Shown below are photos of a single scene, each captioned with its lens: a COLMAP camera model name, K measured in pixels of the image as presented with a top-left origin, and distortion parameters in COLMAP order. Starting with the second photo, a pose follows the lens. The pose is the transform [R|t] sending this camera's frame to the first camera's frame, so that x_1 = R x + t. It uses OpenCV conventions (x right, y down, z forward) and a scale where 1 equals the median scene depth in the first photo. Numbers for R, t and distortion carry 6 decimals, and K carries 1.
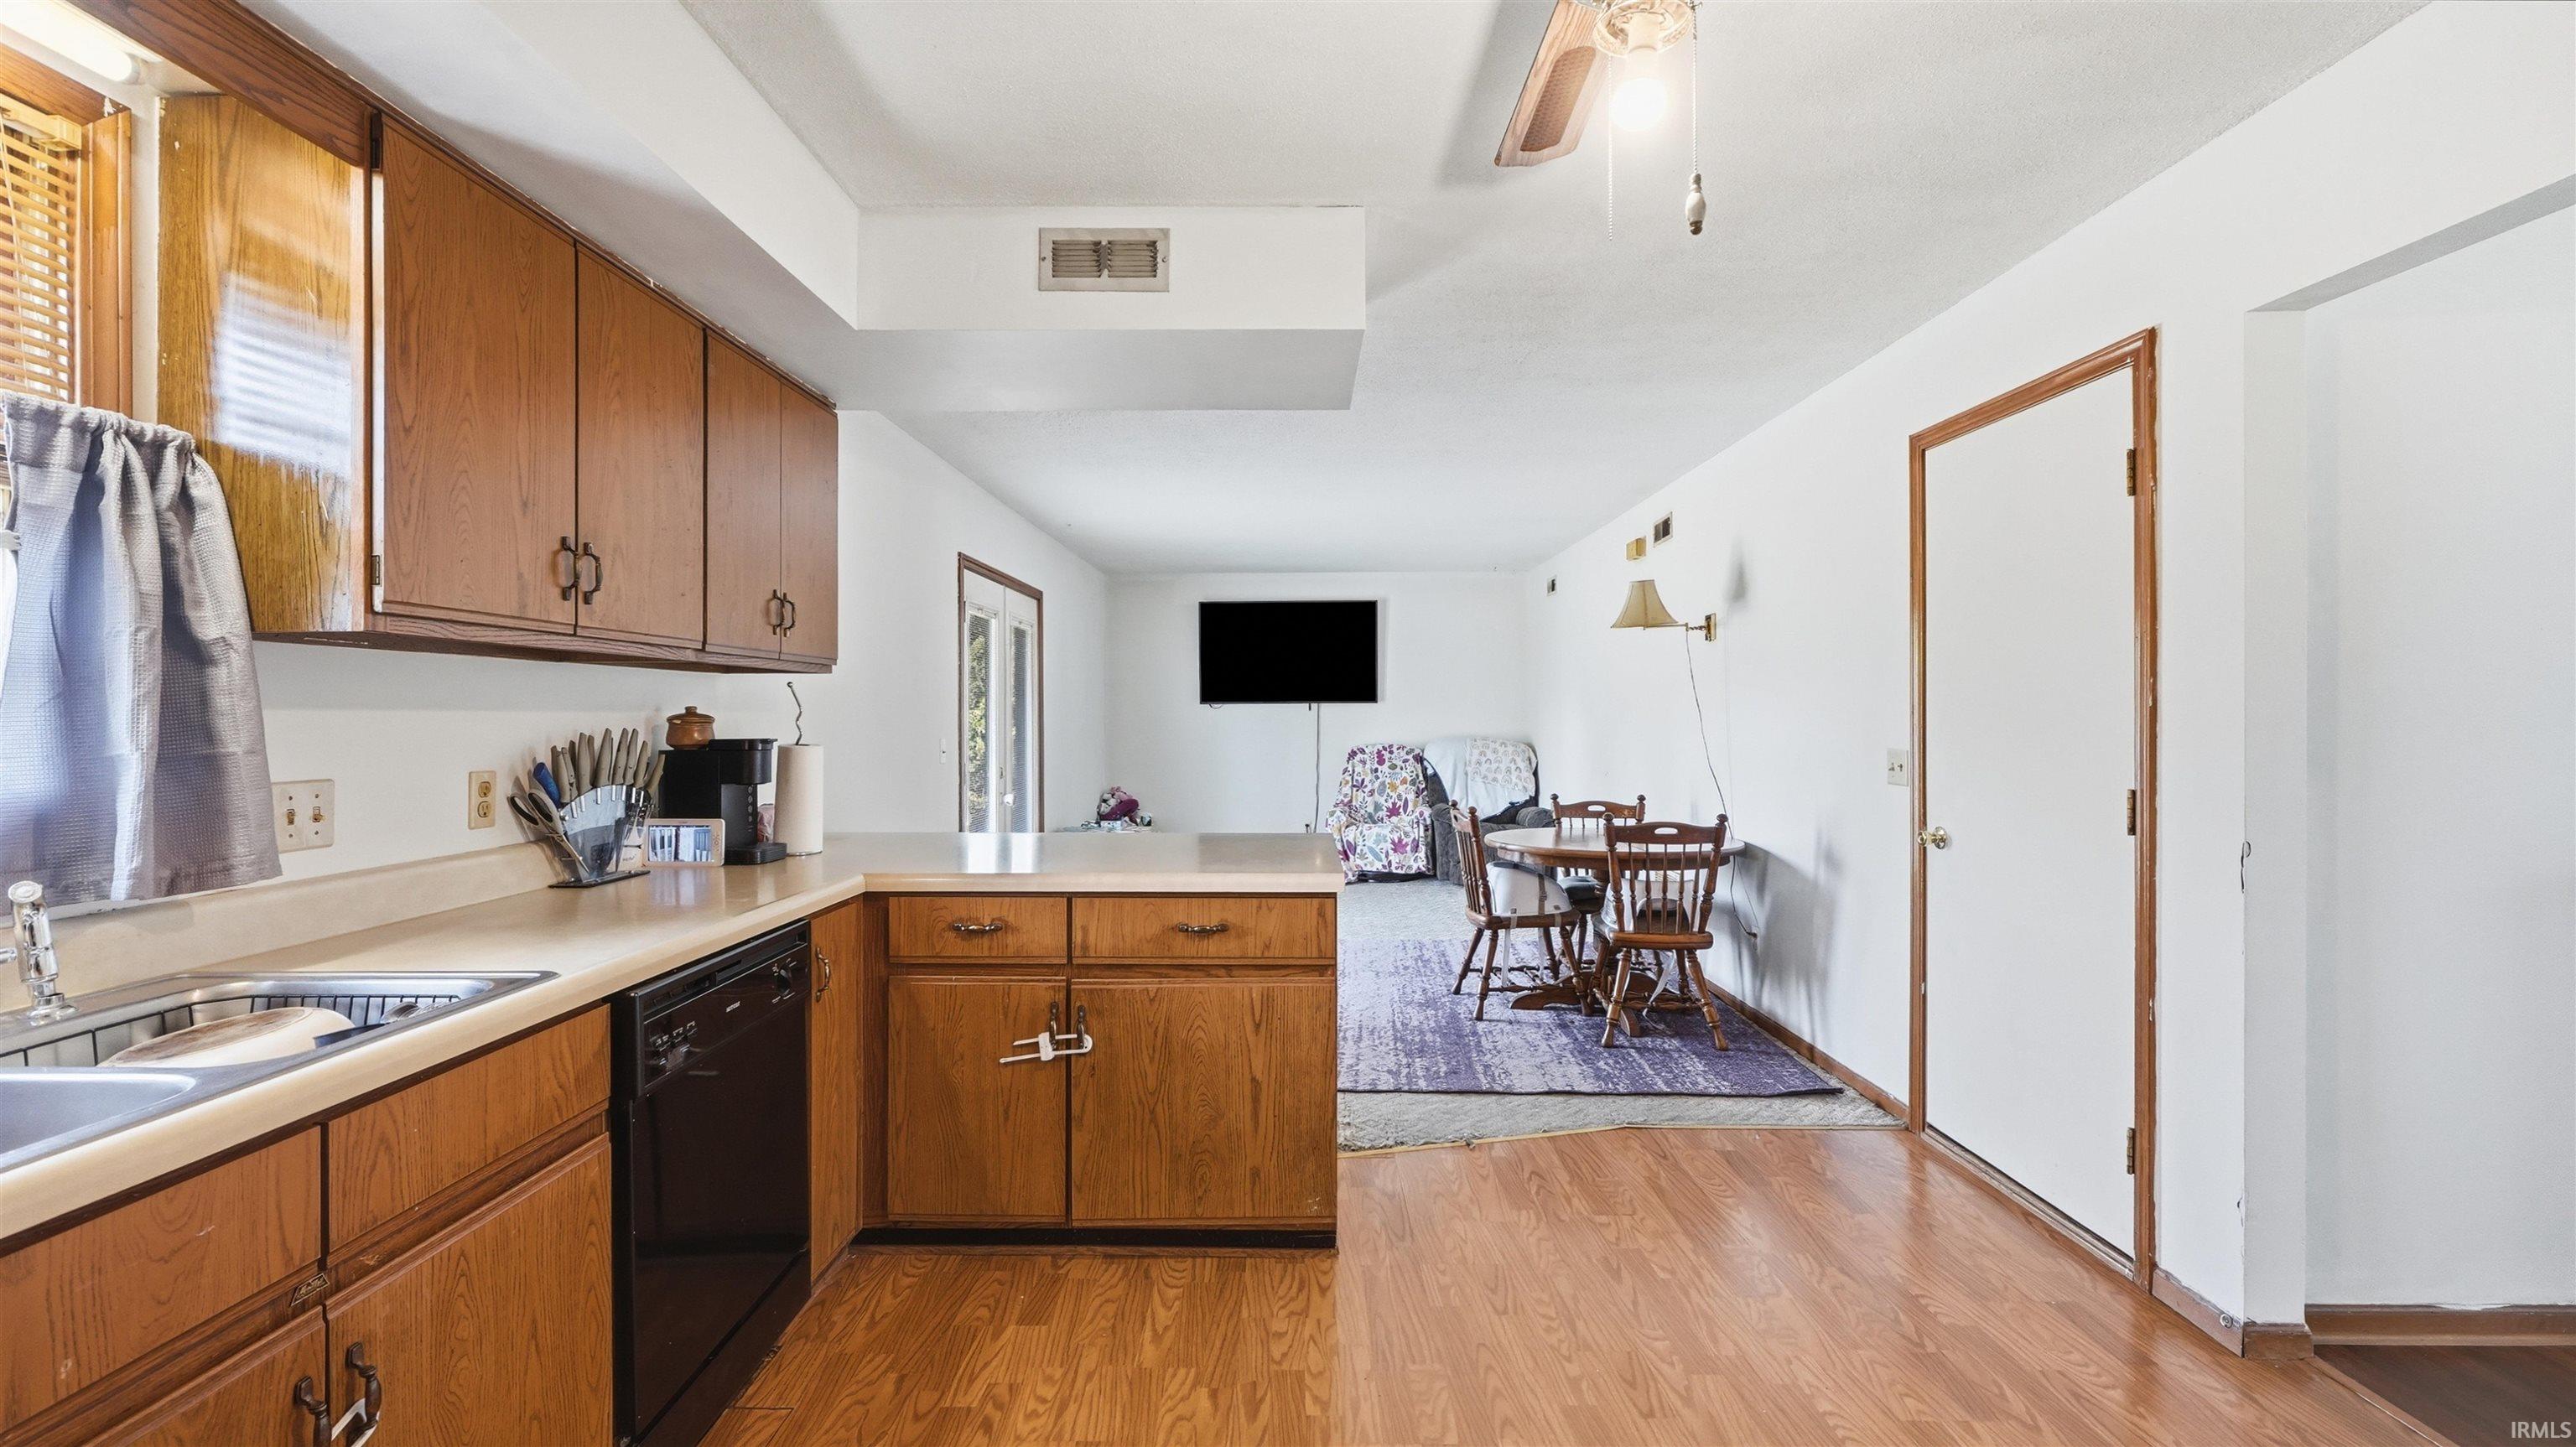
lens RADIAL K [[1076.4, 0, 1295.9], [0, 1076.4, 718.5], [0, 0, 1]] dist [-0.002632, 0.000446]
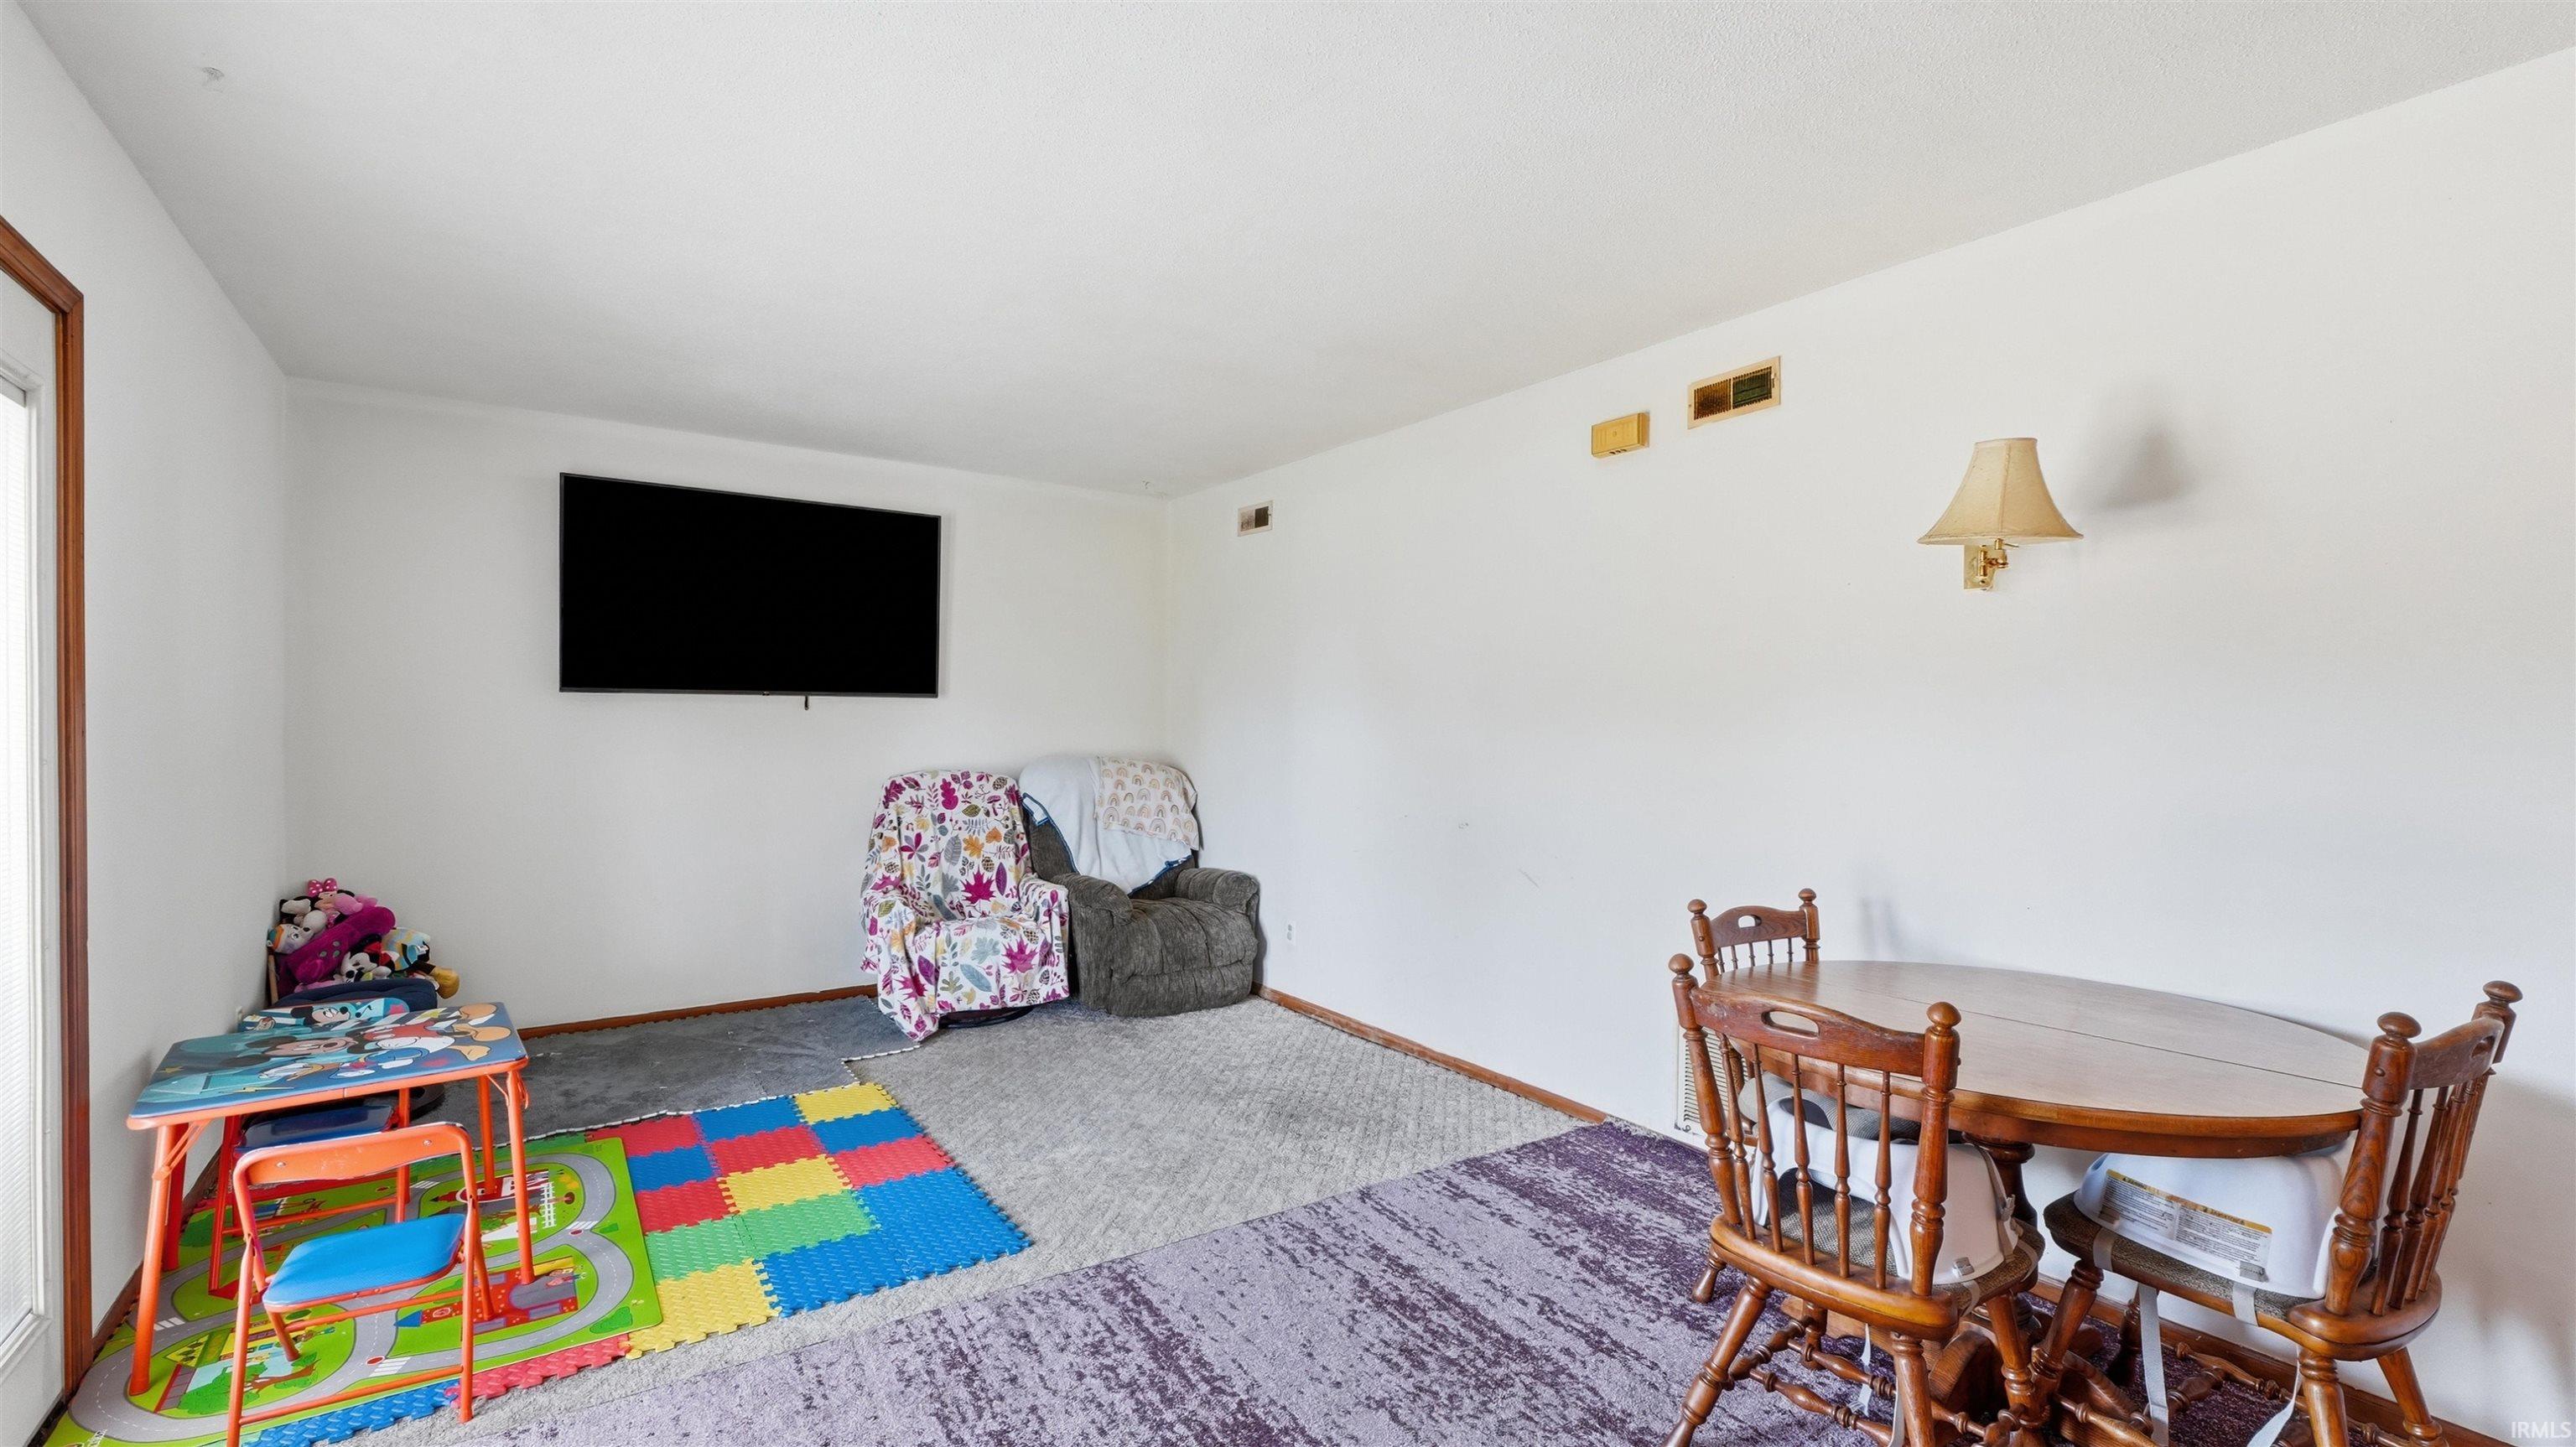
lens RADIAL K [[1076.4, 0, 1275.0], [0, 1076.4, 741.5], [0, 0, 1]] dist [-0.002632, 0.000446]
pose [[0.811342, 0.001136, 0.584571, -0.113371], [-0.012631, 0.999799, 0.015589, -0.002533], [-0.584436, -0.020031, 0.811193, 0.452927]]
